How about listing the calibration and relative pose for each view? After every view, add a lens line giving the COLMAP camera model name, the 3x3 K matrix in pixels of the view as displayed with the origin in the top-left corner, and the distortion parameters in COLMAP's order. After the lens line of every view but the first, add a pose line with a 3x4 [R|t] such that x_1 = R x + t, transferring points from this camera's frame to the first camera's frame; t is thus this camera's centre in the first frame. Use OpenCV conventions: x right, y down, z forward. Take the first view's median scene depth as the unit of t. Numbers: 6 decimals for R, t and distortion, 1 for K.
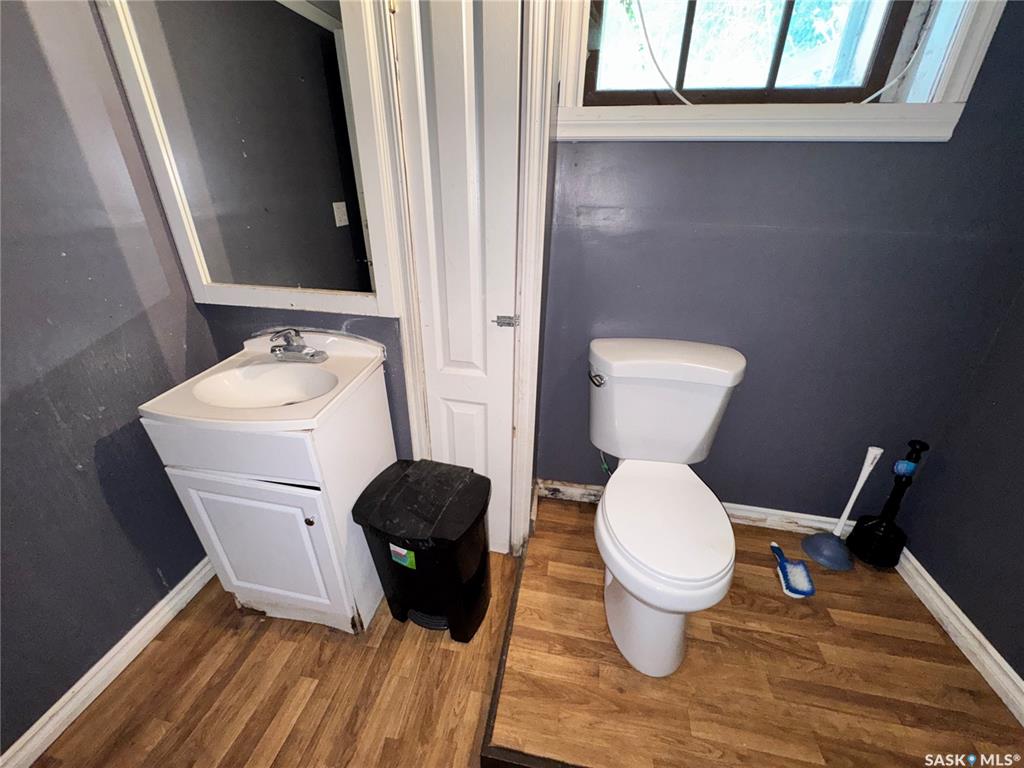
lens RADIAL K [[409.9, 0, 506.9], [0, 409.9, 385.0], [0, 0, 1]] dist [-0.005176, -0.000061]
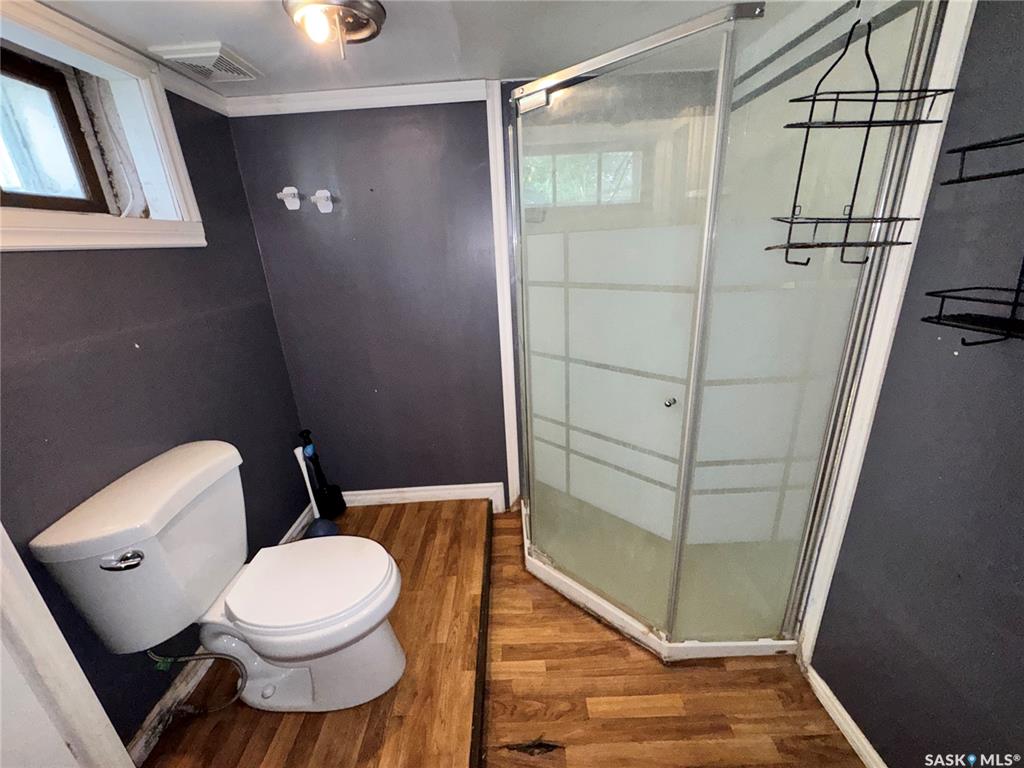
lens RADIAL K [[409.9, 0, 510.8], [0, 409.9, 385.9], [0, 0, 1]] dist [-0.005176, -0.000061]
pose [[-0.203012, -0.319065, 0.925734, -0.532117], [0.481788, 0.790512, 0.378115, -0.220461], [-0.852447, 0.522770, -0.006762, 0.327070]]
